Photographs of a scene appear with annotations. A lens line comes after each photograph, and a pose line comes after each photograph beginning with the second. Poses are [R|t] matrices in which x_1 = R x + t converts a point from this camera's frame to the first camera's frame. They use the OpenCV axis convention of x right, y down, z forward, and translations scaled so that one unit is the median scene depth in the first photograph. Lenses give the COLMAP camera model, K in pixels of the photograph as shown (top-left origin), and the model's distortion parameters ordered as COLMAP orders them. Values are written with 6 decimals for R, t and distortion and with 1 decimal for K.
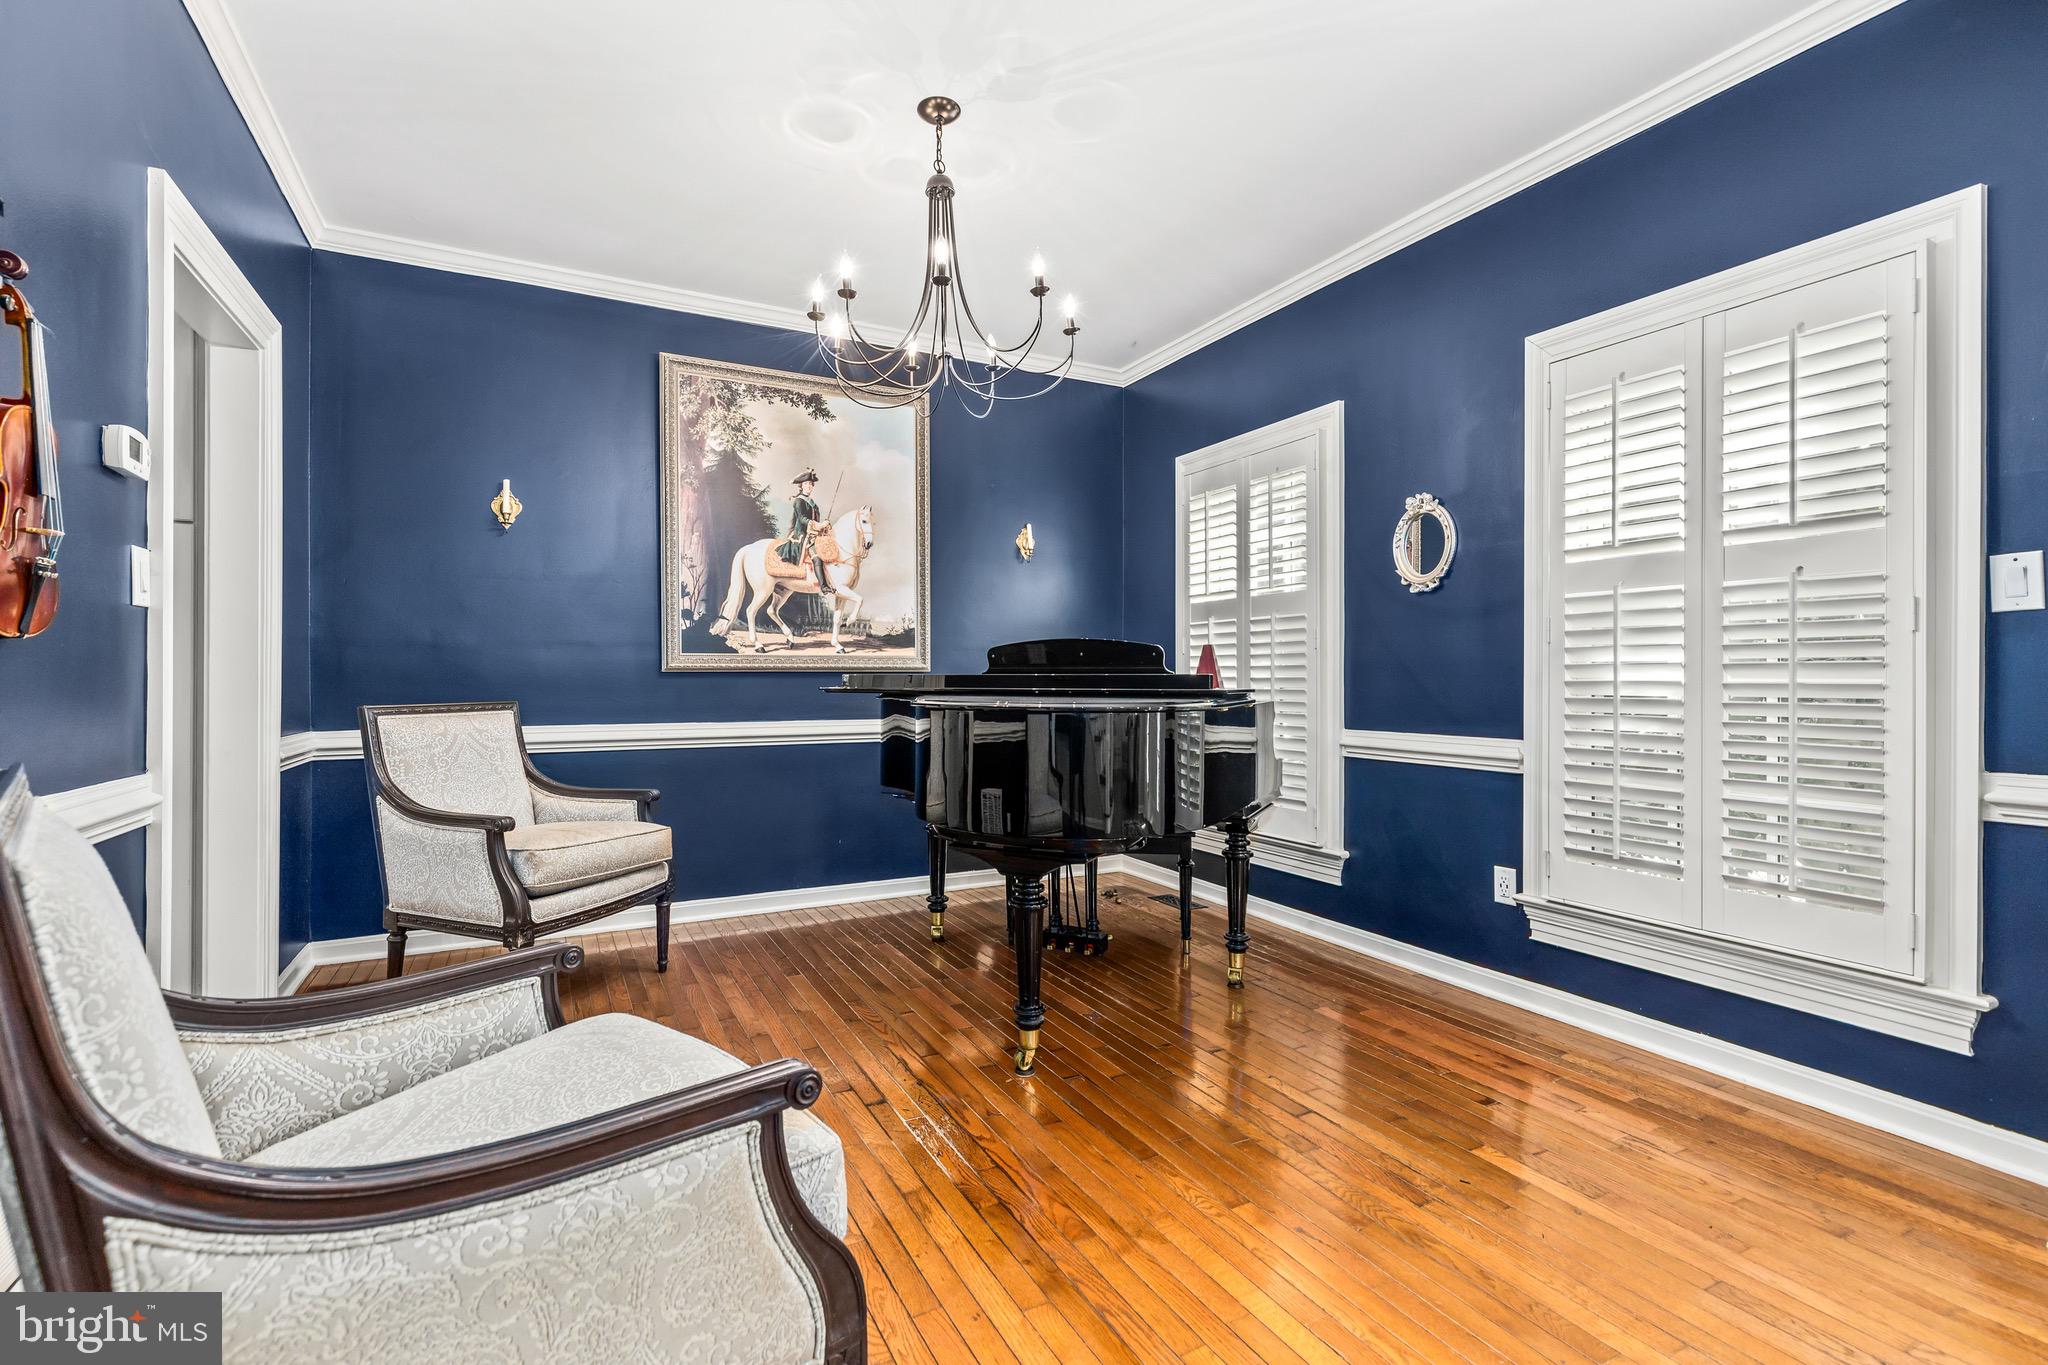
lens RADIAL K [[914.1, 0, 1014.1], [0, 914.1, 677.6], [0, 0, 1]] dist [0.008603, -0.003129]
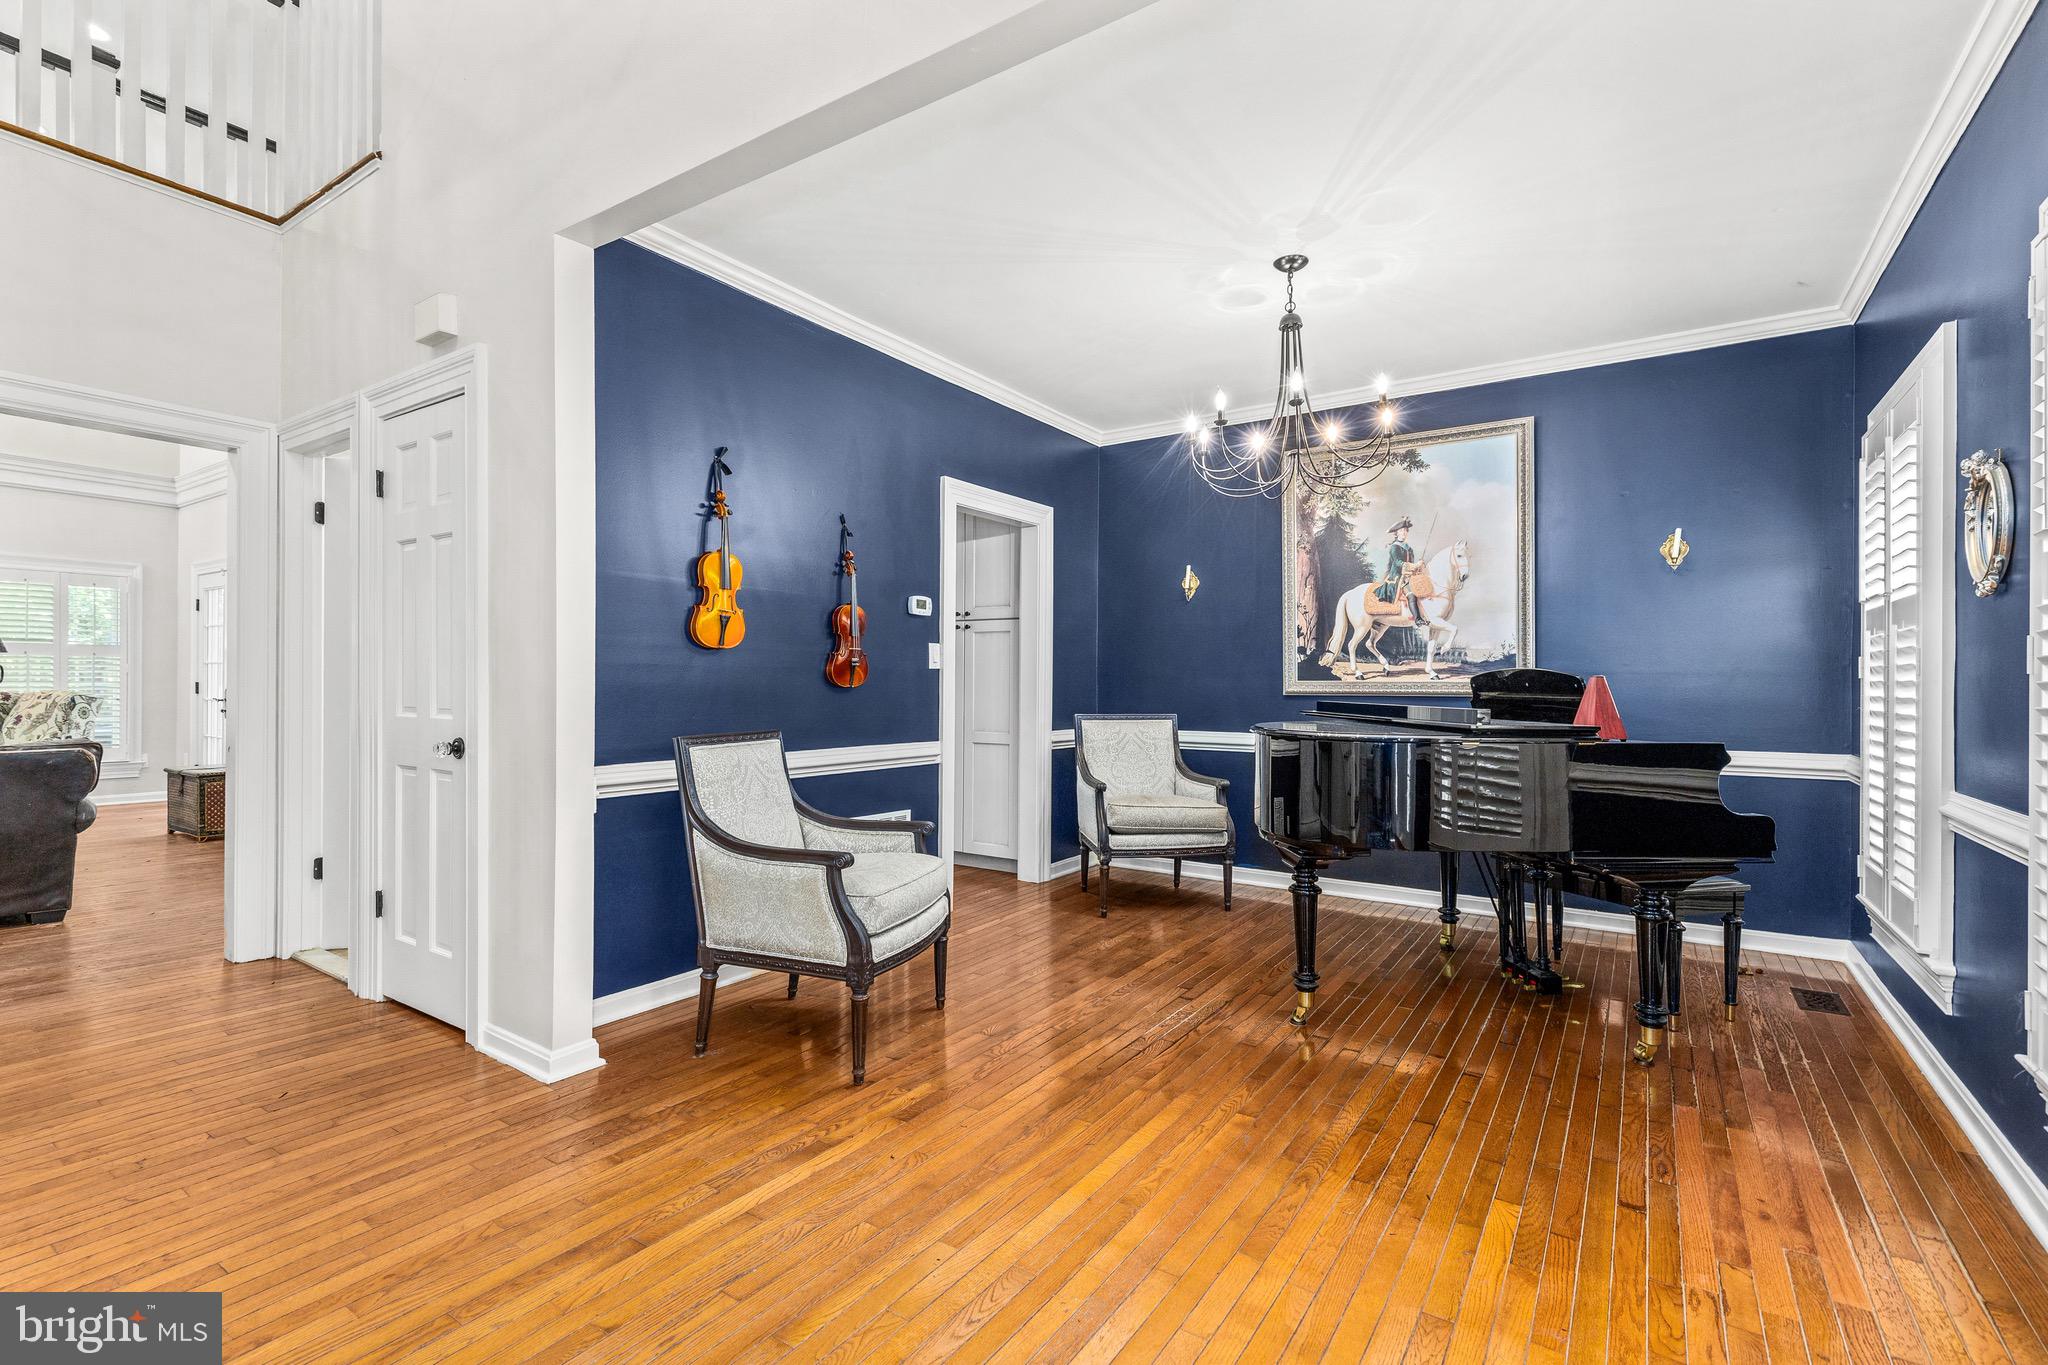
lens RADIAL K [[914.1, 0, 1018.4], [0, 914.1, 684.0], [0, 0, 1]] dist [0.008603, -0.003129]
pose [[0.484177, 0.001772, -0.874968, 0.559850], [-0.005669, 0.999983, -0.001112, -0.018058], [0.874952, 0.005498, 0.484179, 0.033645]]
